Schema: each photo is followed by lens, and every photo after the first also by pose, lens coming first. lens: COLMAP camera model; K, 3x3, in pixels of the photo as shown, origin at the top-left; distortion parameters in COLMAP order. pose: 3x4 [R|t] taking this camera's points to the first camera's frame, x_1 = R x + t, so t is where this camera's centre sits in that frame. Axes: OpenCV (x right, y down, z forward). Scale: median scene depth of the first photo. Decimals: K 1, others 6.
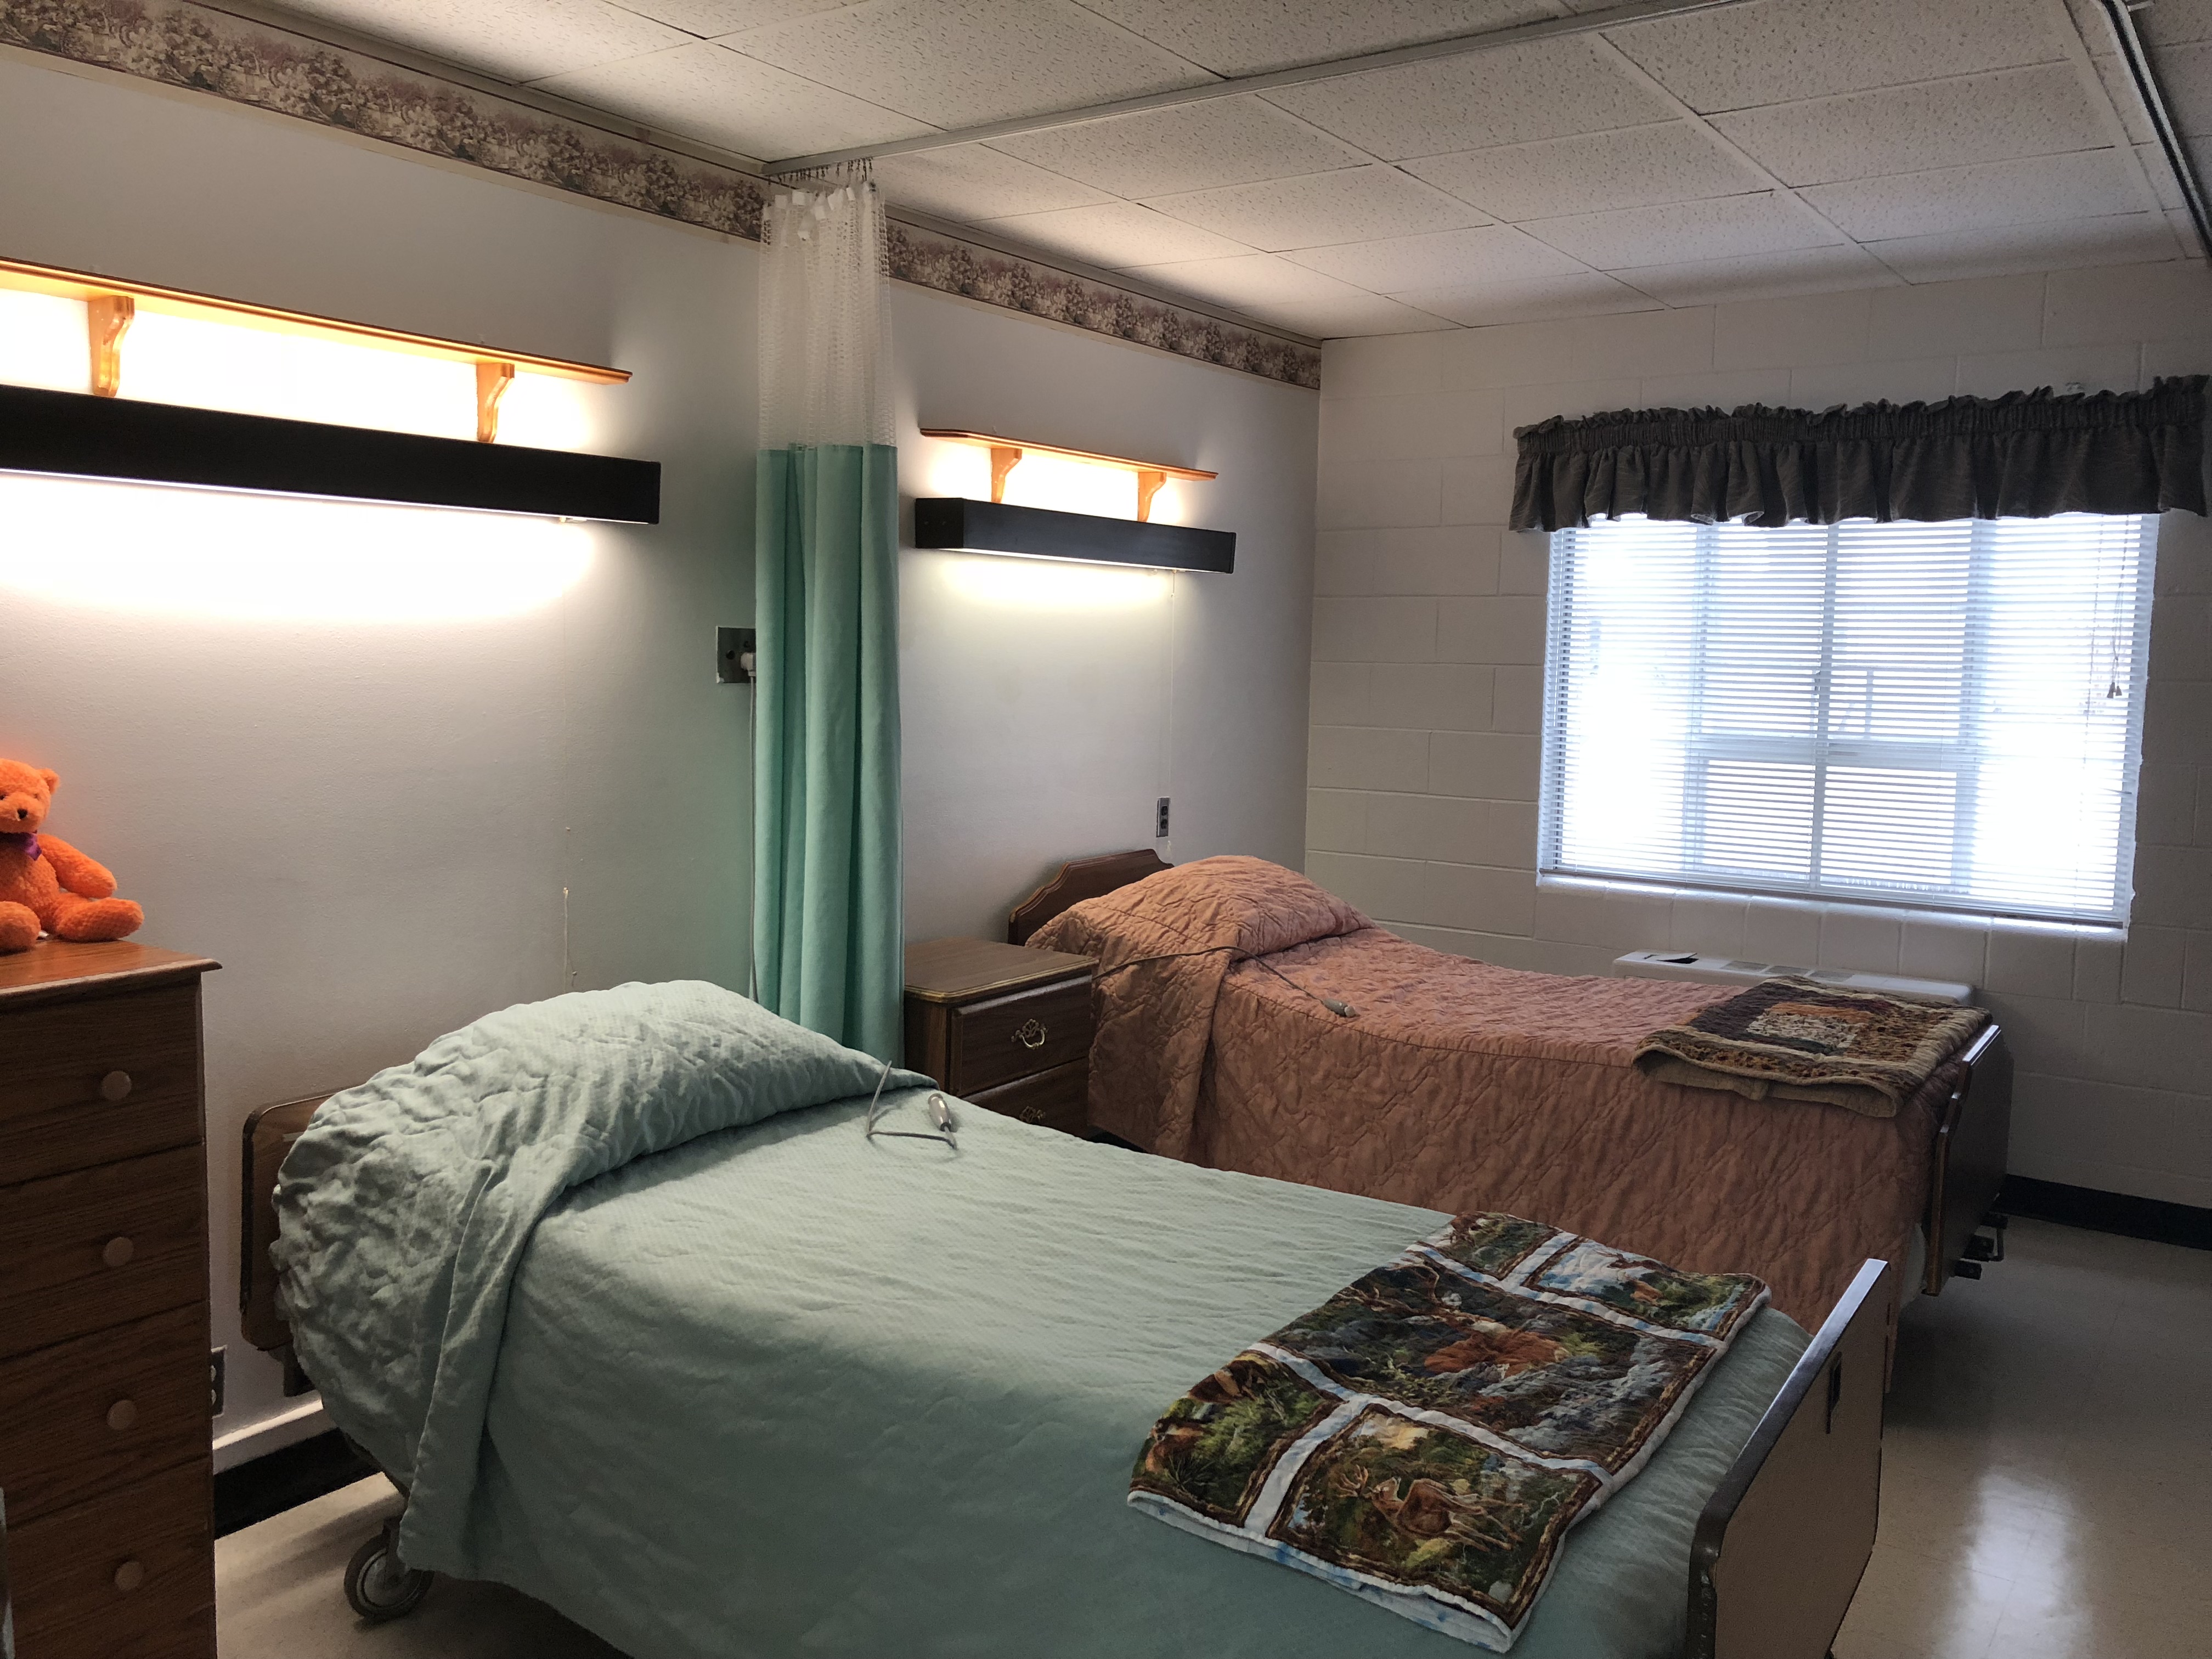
lens RADIAL K [[1794.2, 0, 1112.1], [0, 1794.2, 813.0], [0, 0, 1]] dist [0.031034, -0.039464]
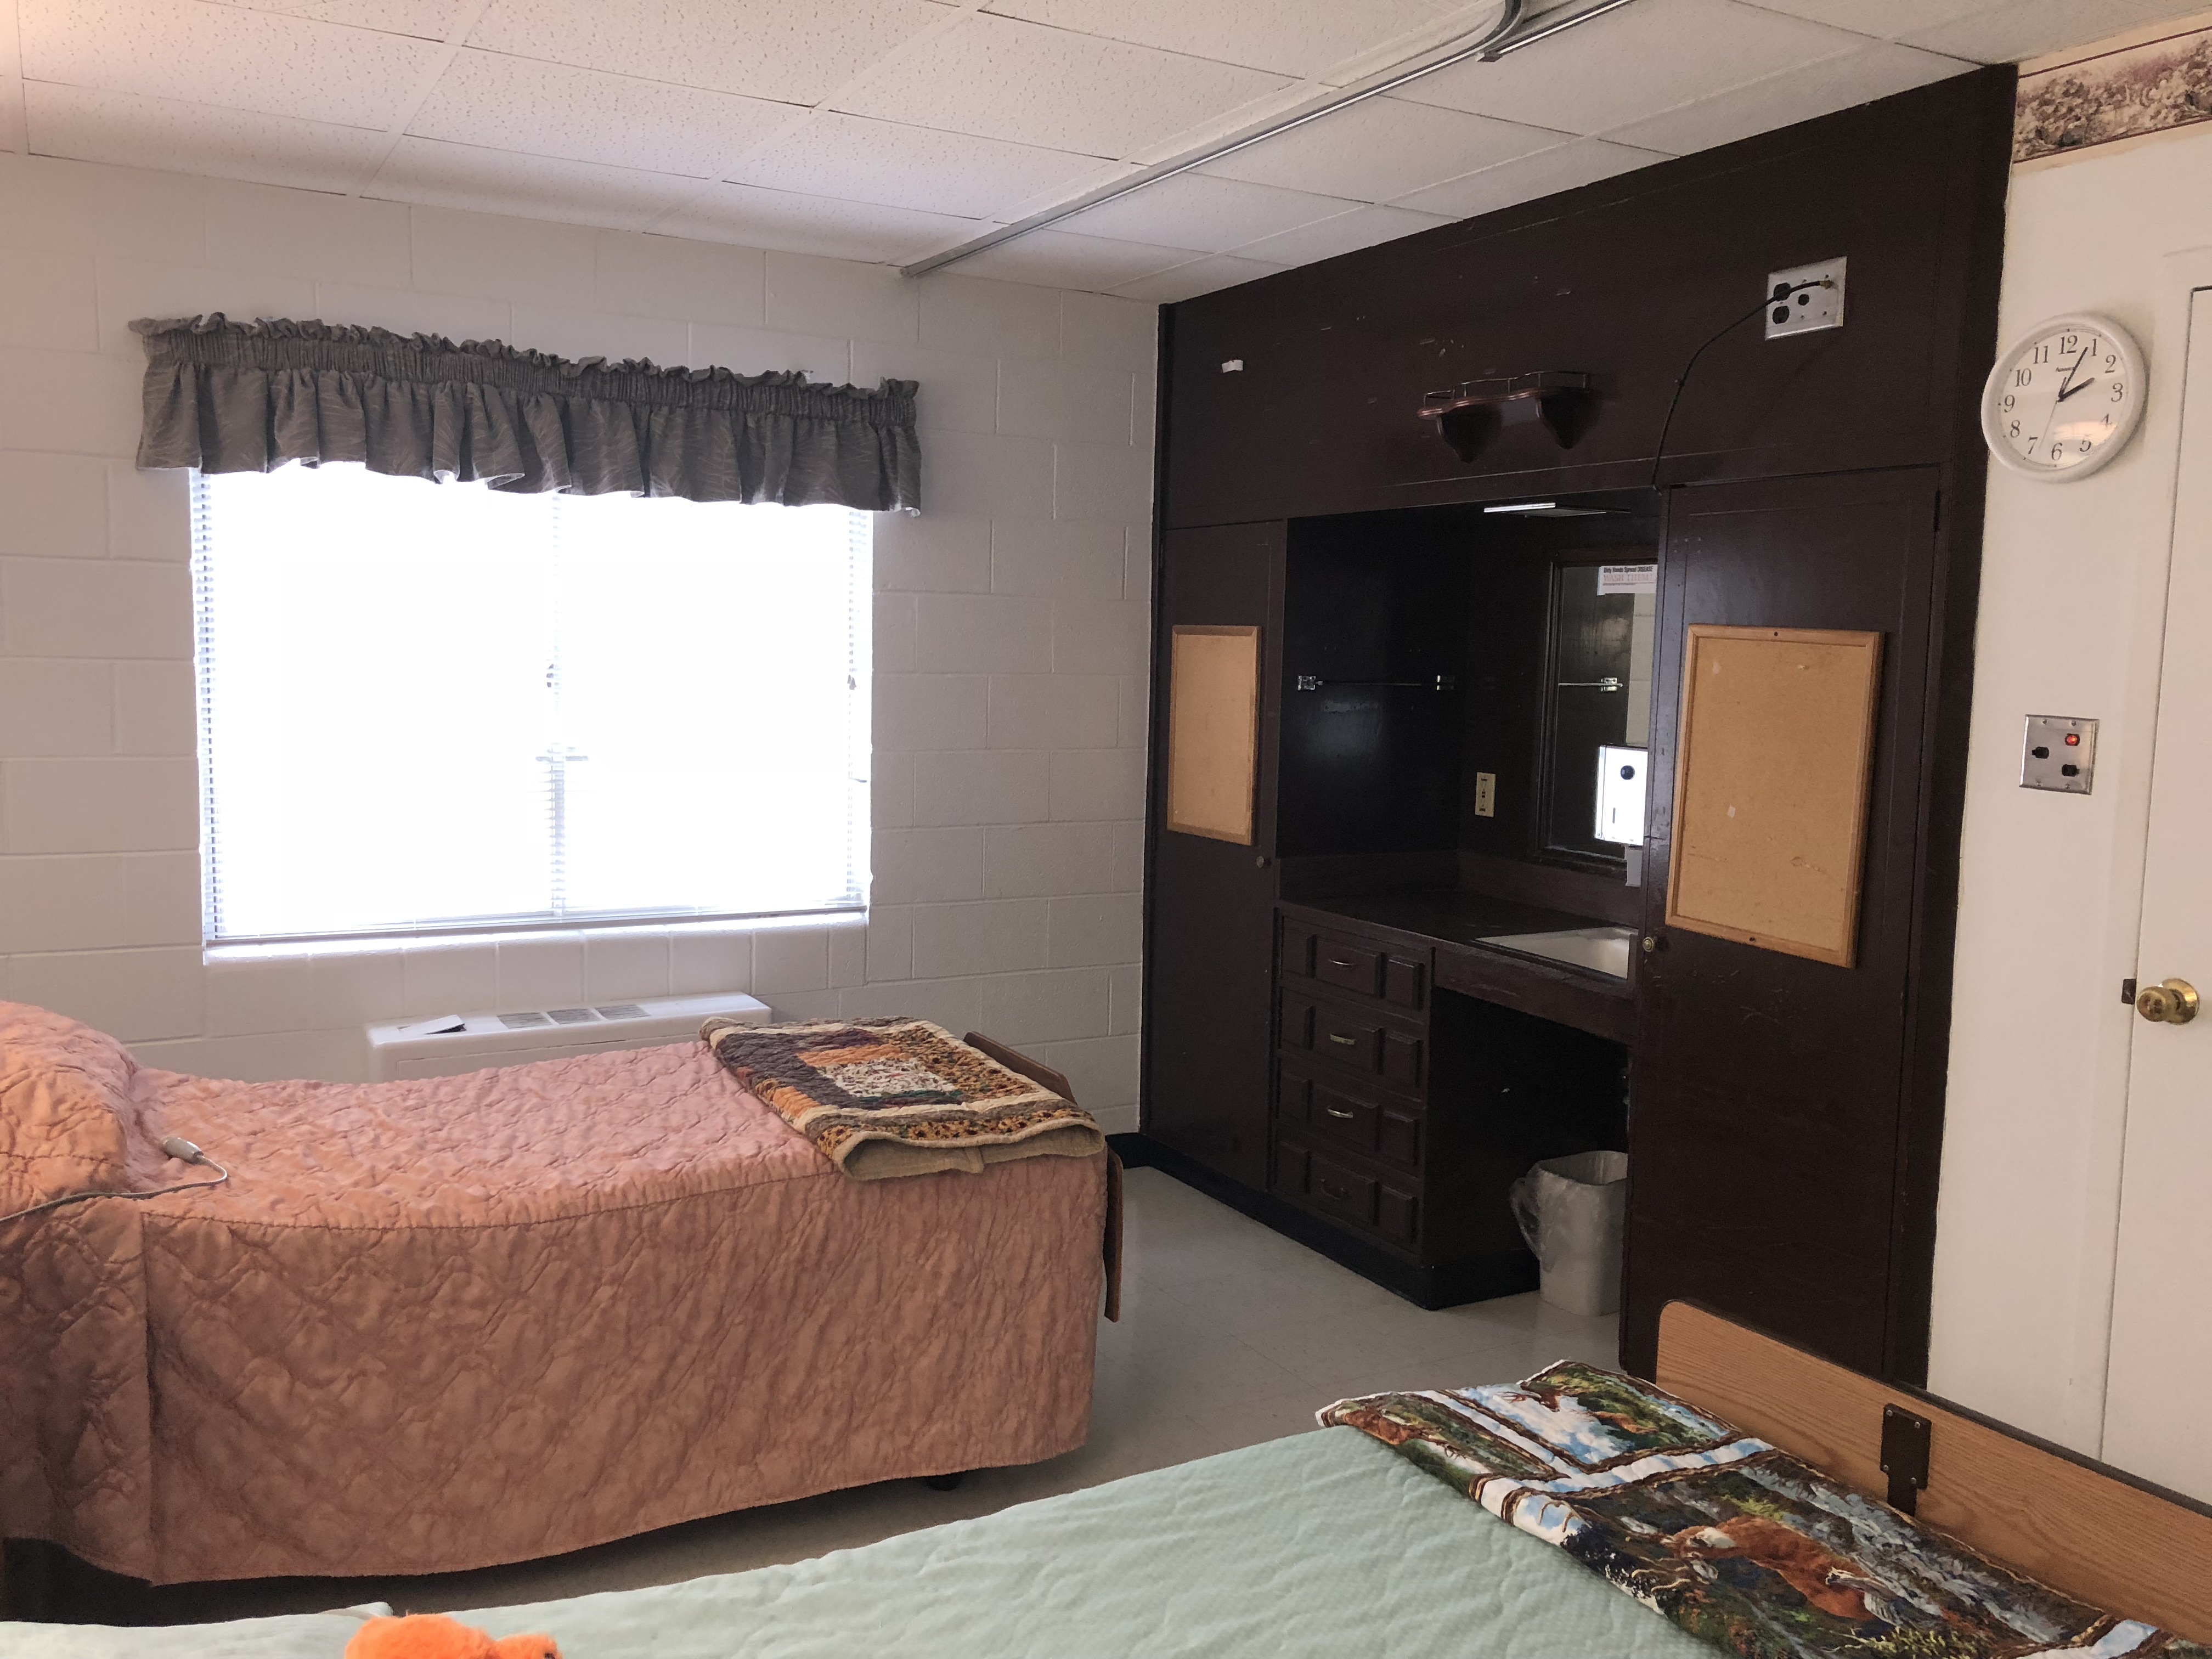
lens RADIAL K [[1794.2, 0, 1106.1], [0, 1794.2, 811.6], [0, 0, 1]] dist [0.031034, -0.039464]
pose [[0.449199, -0.090628, 0.888823, -0.313434], [0.070016, 0.995353, 0.066105, -0.056873], [-0.890684, 0.032538, 0.453457, 0.455084]]
